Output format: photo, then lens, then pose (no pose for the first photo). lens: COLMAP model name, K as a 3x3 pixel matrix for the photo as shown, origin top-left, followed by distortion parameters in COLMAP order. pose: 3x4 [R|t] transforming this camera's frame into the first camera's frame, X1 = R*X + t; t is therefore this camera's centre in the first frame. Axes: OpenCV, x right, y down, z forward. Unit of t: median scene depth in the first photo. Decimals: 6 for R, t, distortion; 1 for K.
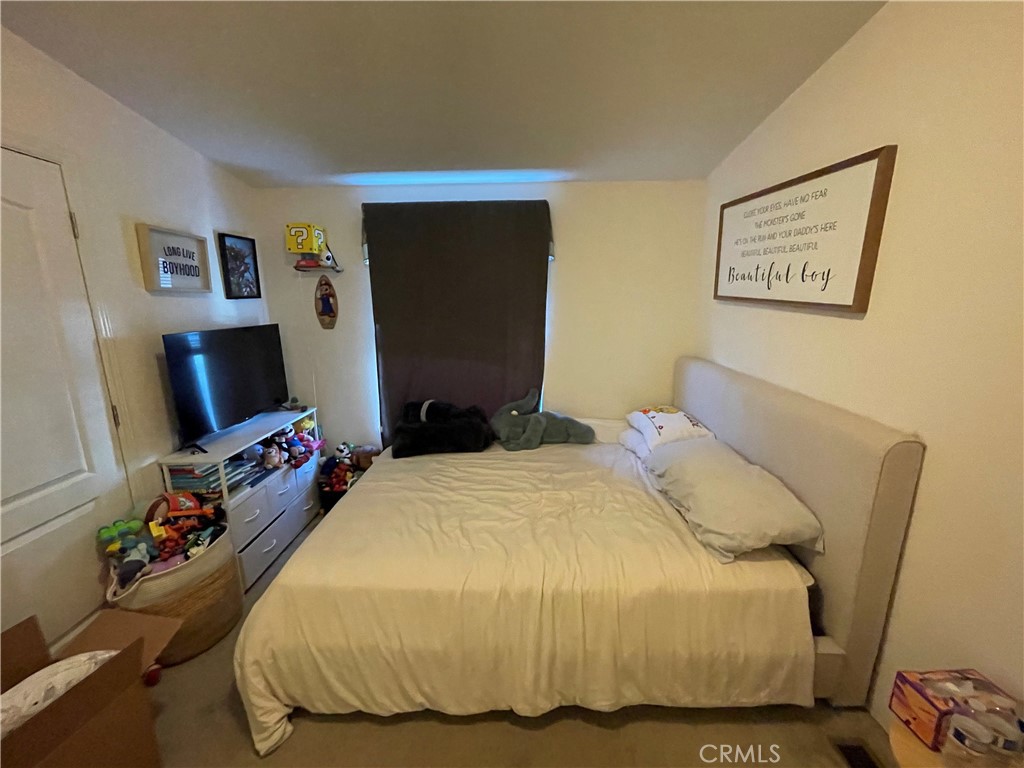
lens RADIAL K [[414.0, 0, 511.6], [0, 414.0, 384.8], [0, 0, 1]] dist [-0.001129, 0.000134]
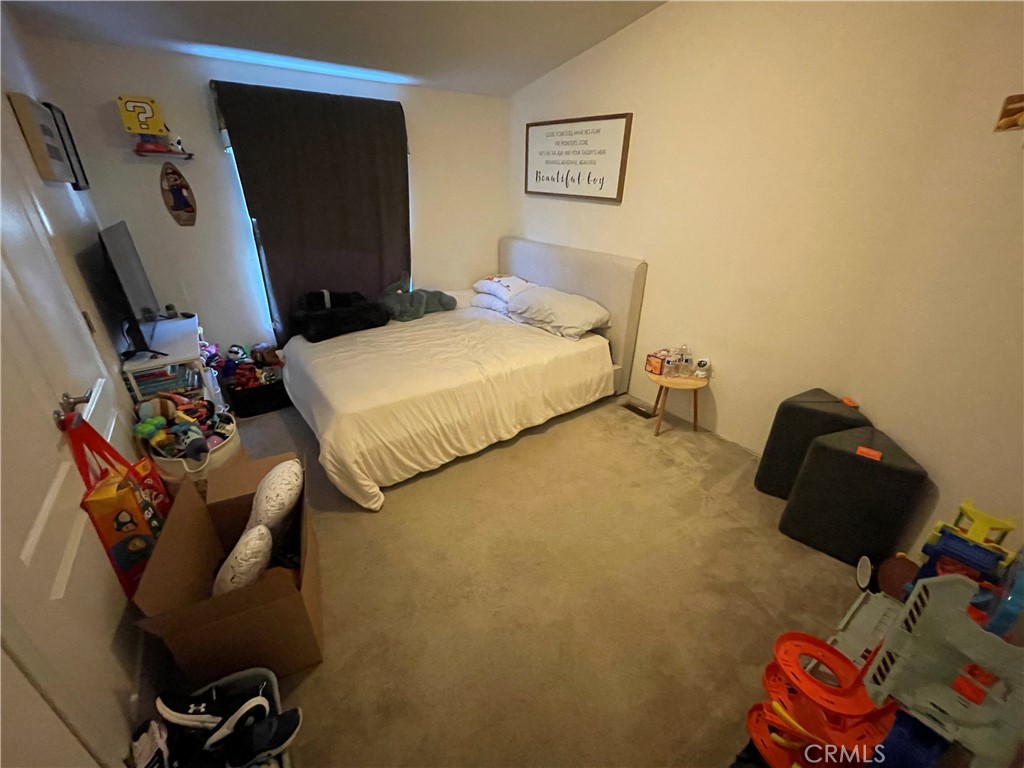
lens RADIAL K [[414.0, 0, 511.7], [0, 414.0, 384.6], [0, 0, 1]] dist [-0.001129, 0.000134]
pose [[0.807646, -0.241708, 0.537852, -0.573164], [0.111092, 0.958165, 0.263778, 0.055878], [-0.579108, -0.153289, 0.800710, -0.286416]]
